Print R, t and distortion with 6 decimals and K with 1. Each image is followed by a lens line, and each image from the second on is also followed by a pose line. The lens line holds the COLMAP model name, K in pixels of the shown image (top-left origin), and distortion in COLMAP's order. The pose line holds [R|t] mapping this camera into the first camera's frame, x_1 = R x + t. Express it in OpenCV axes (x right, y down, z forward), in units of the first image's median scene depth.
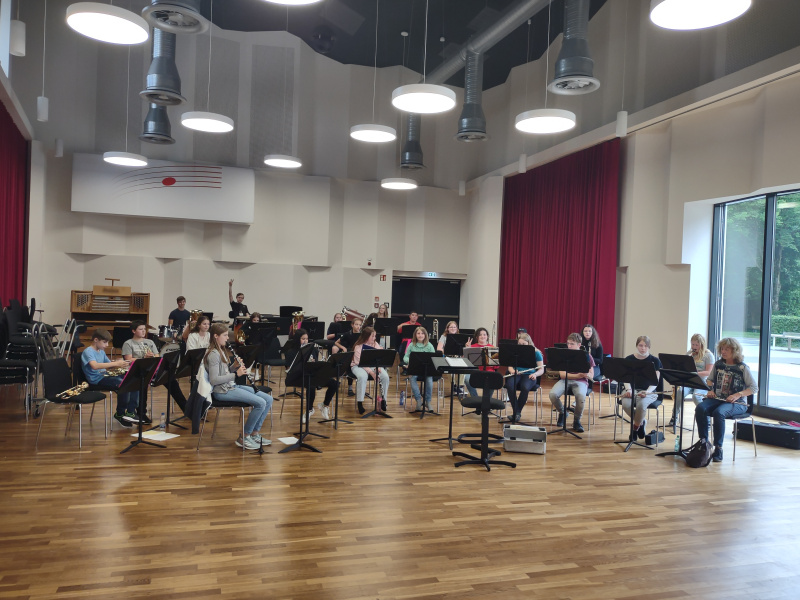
lens RADIAL K [[629.7, 0, 400.0], [0, 629.7, 300.0], [0, 0, 1]] dist [0.000071, -0.004098]
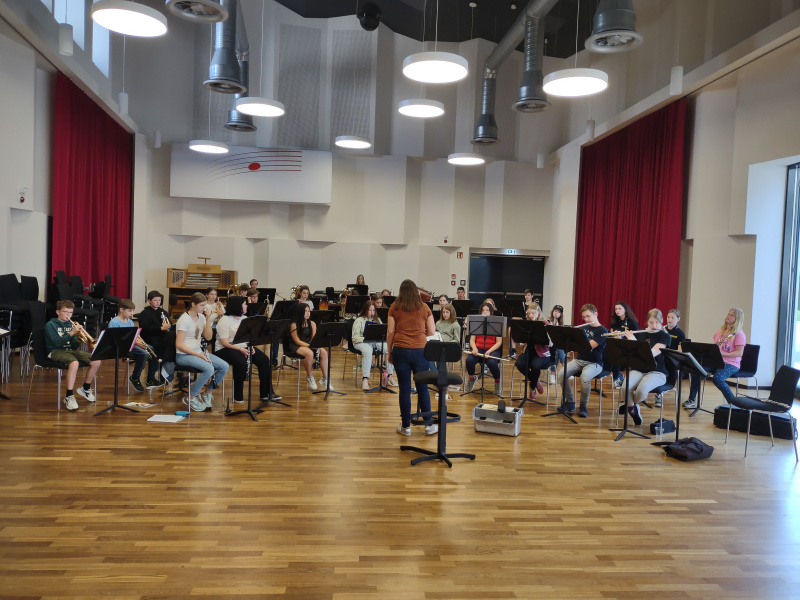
lens RADIAL K [[614.2, 0, 400.0], [0, 614.2, 300.0], [0, 0, 1]] dist [0.006467, -0.002605]
pose [[0.975442, 0.007436, -0.220130, 0.129776], [0.000007, 0.999429, 0.033793, 0.004303], [0.220256, -0.032964, 0.974885, 0.033476]]
